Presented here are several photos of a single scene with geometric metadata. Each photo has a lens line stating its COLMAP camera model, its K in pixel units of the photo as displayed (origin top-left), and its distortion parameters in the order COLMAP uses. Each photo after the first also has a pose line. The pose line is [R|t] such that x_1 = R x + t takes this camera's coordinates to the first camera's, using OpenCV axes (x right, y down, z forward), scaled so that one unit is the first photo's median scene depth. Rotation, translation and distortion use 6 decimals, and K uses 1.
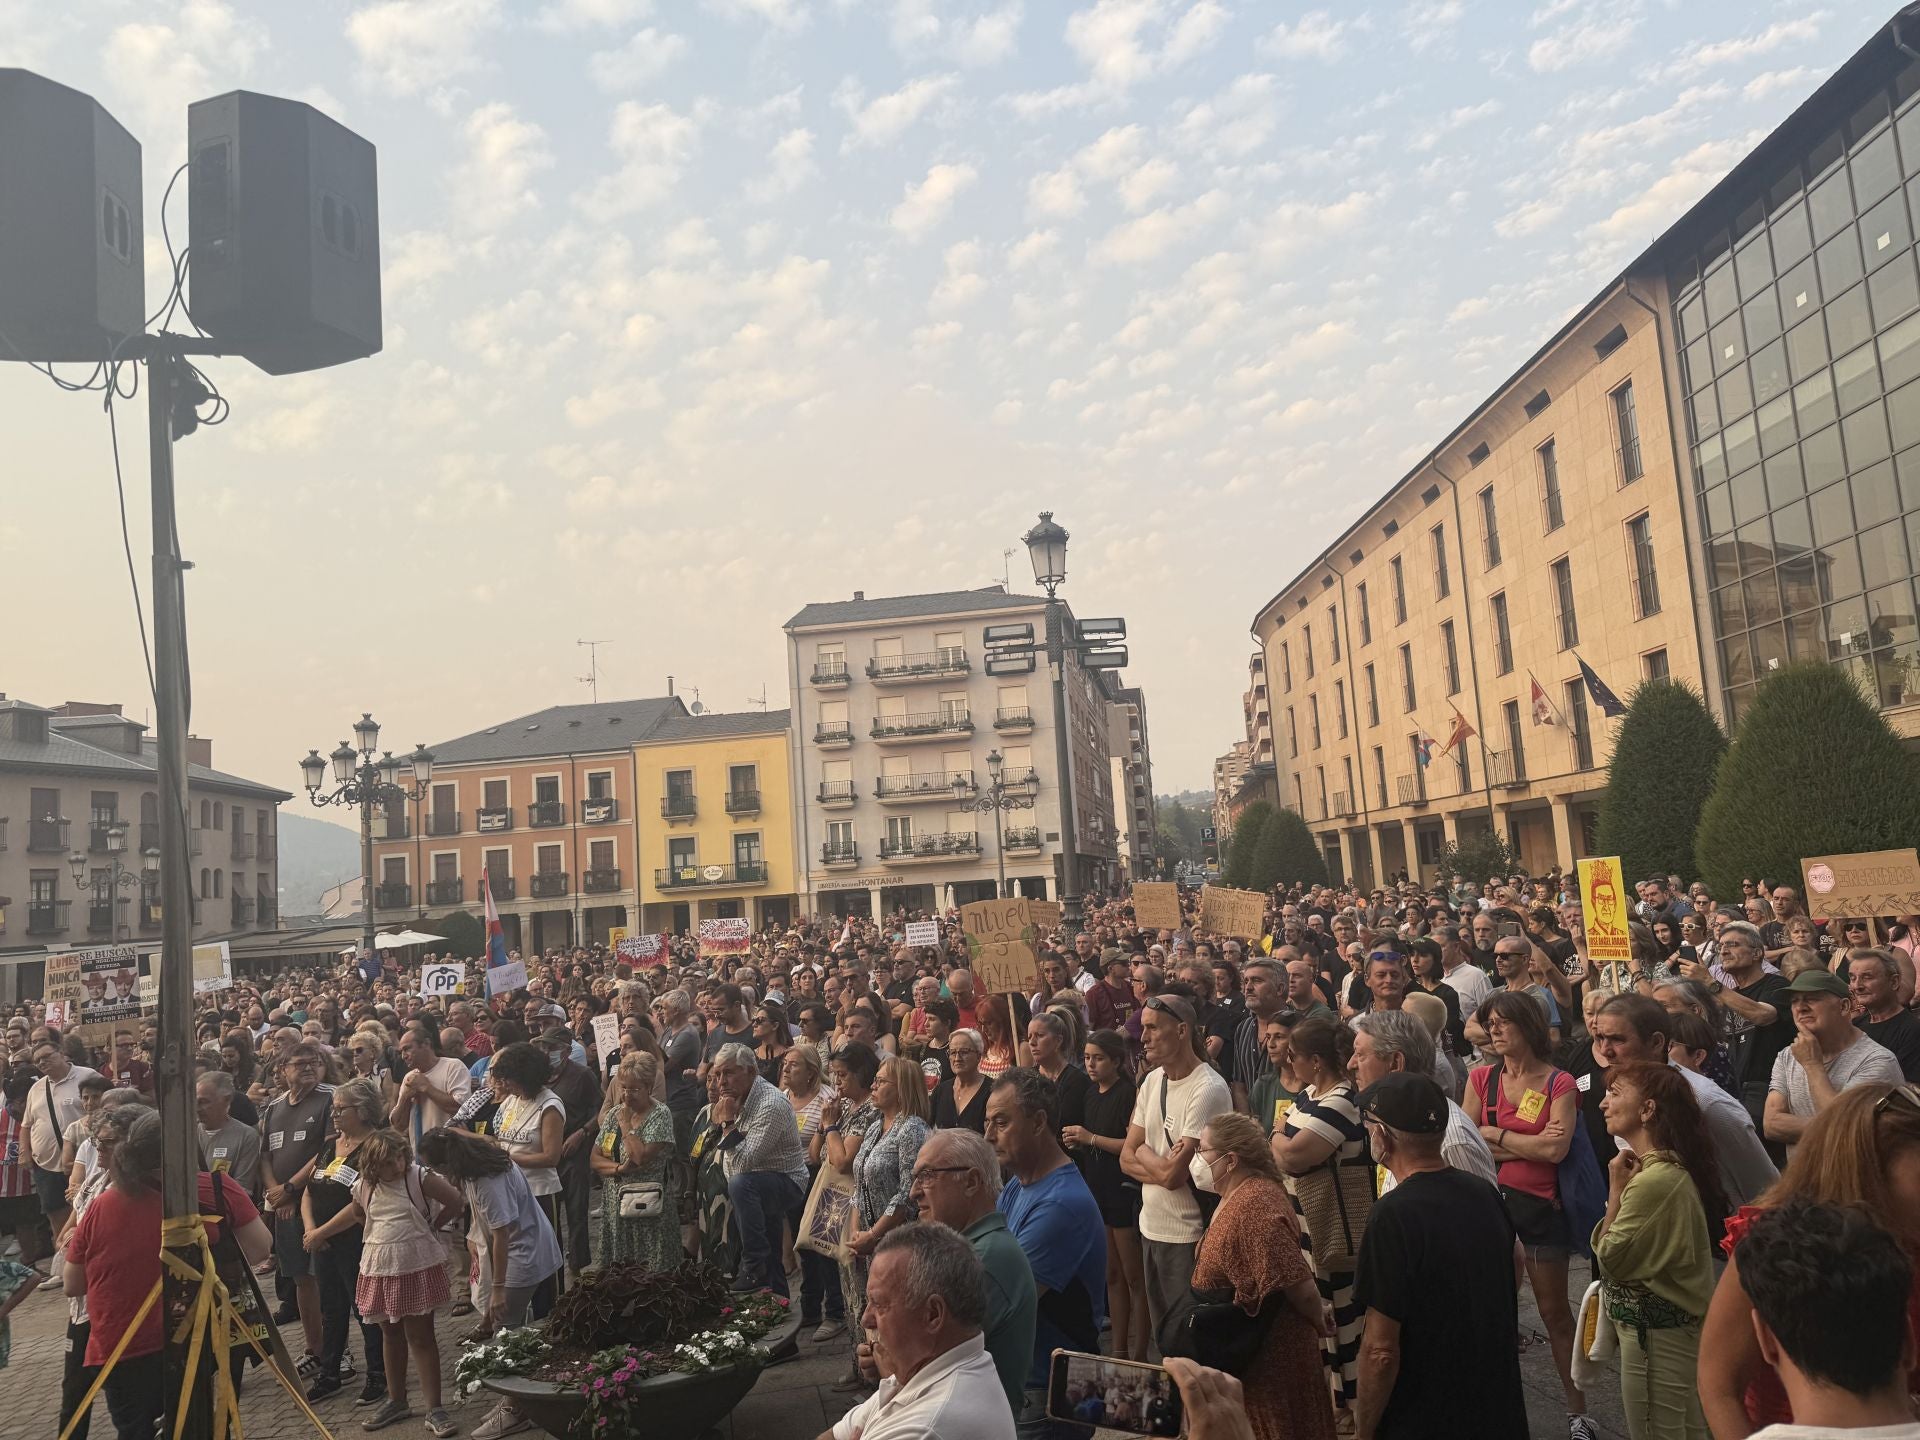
lens RADIAL K [[1382.6, 0, 990.6], [0, 1382.6, 726.2], [0, 0, 1]] dist [0.137726, -0.303646]
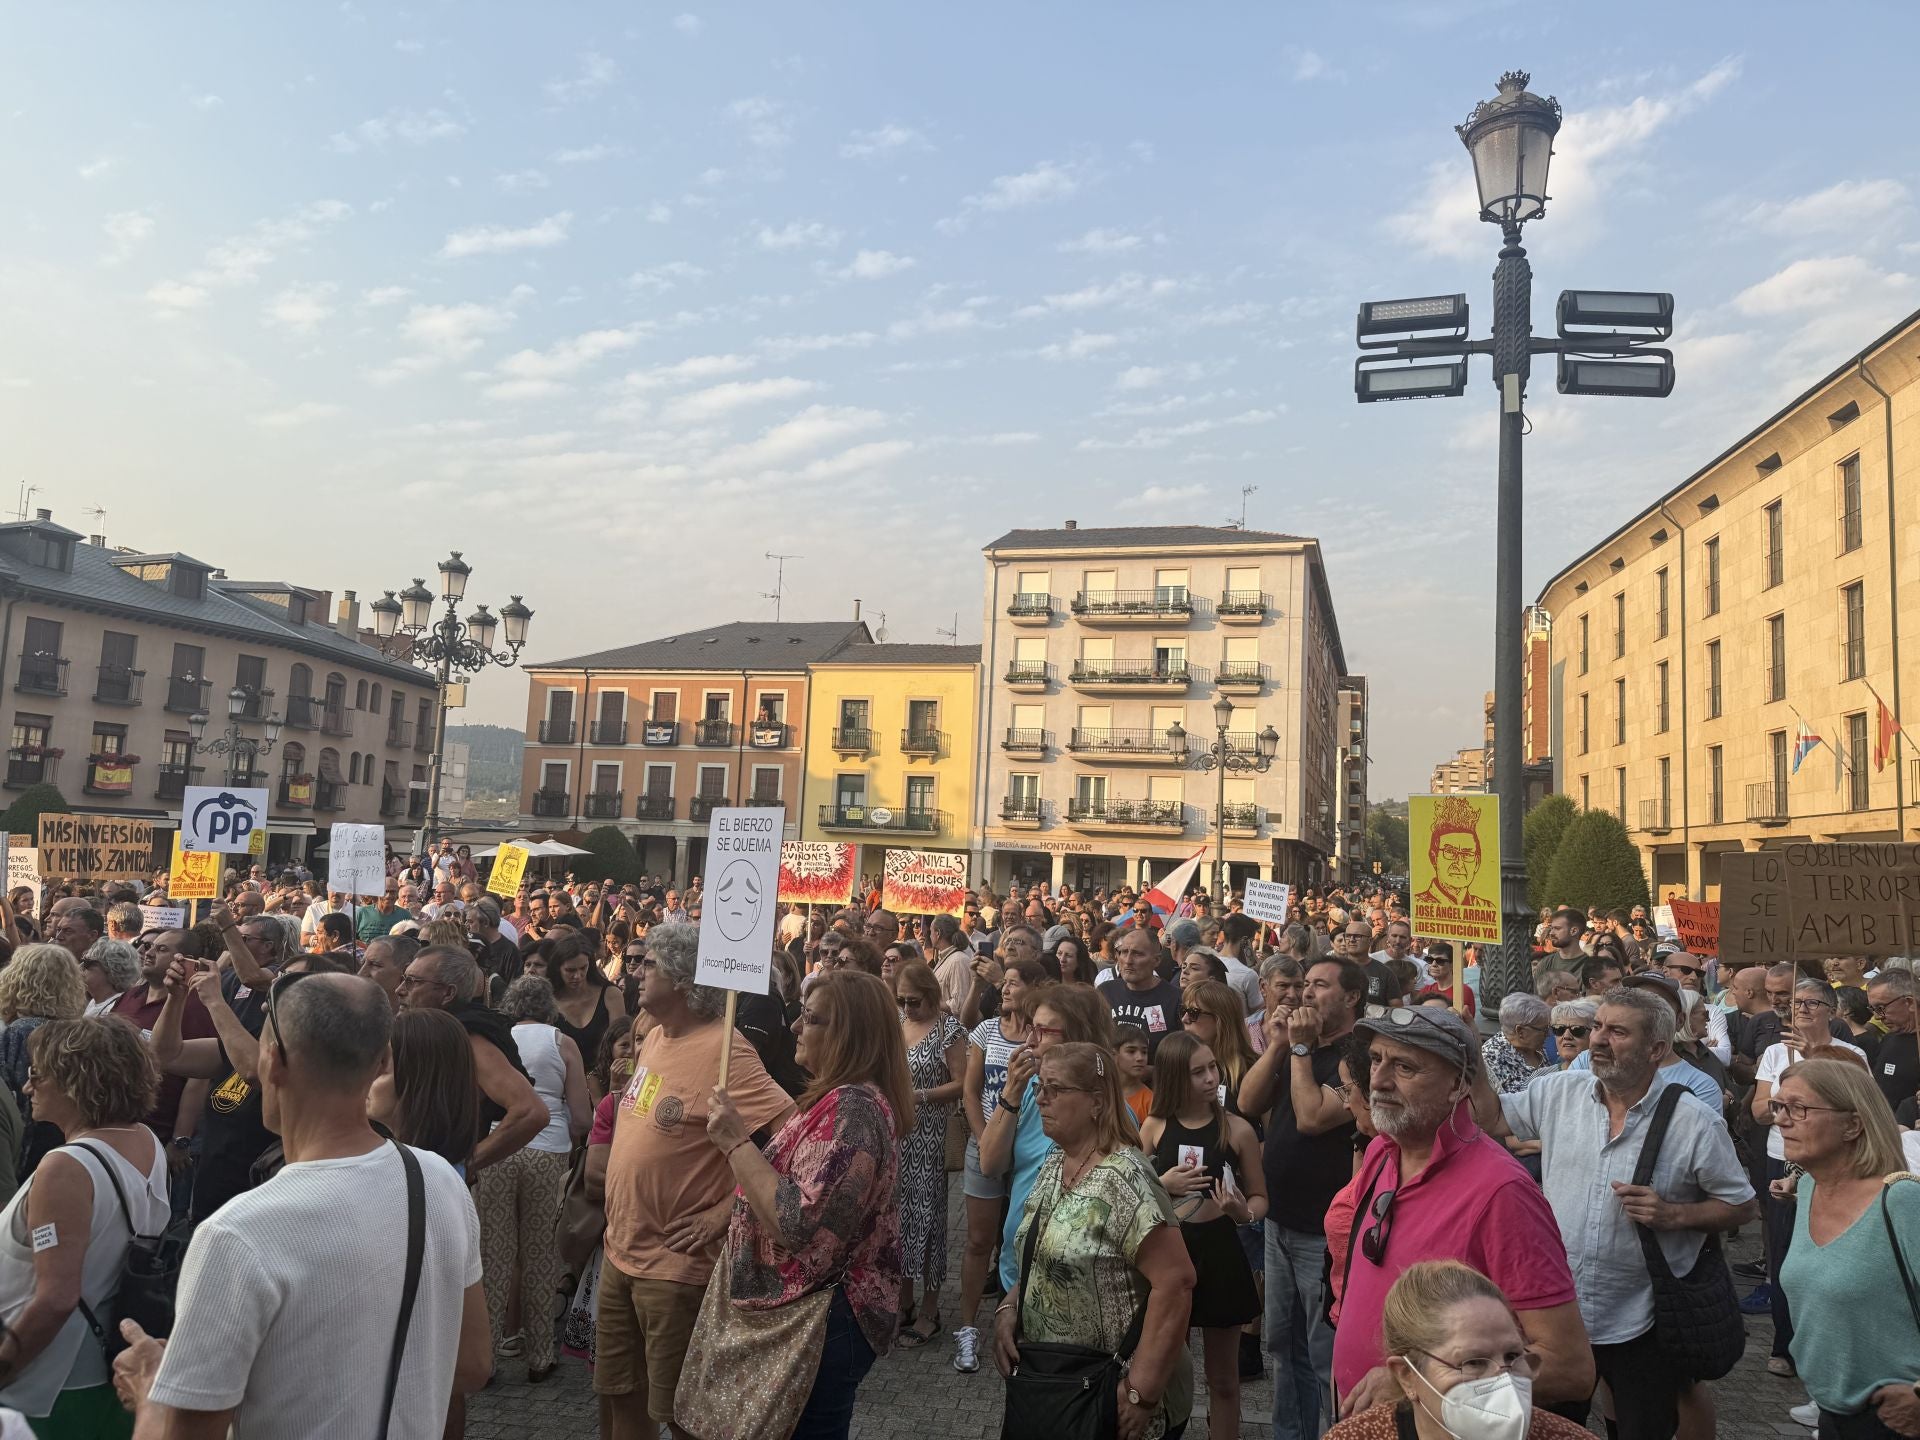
lens RADIAL K [[1414.0, 0, 947.8], [0, 1414.0, 724.9], [0, 0, 1]] dist [0.072083, -0.001649]
pose [[0.981408, 0.096465, -0.165929, -0.011603], [-0.093178, 0.995270, 0.027498, 0.018072], [0.167796, -0.011526, 0.985754, 0.108858]]
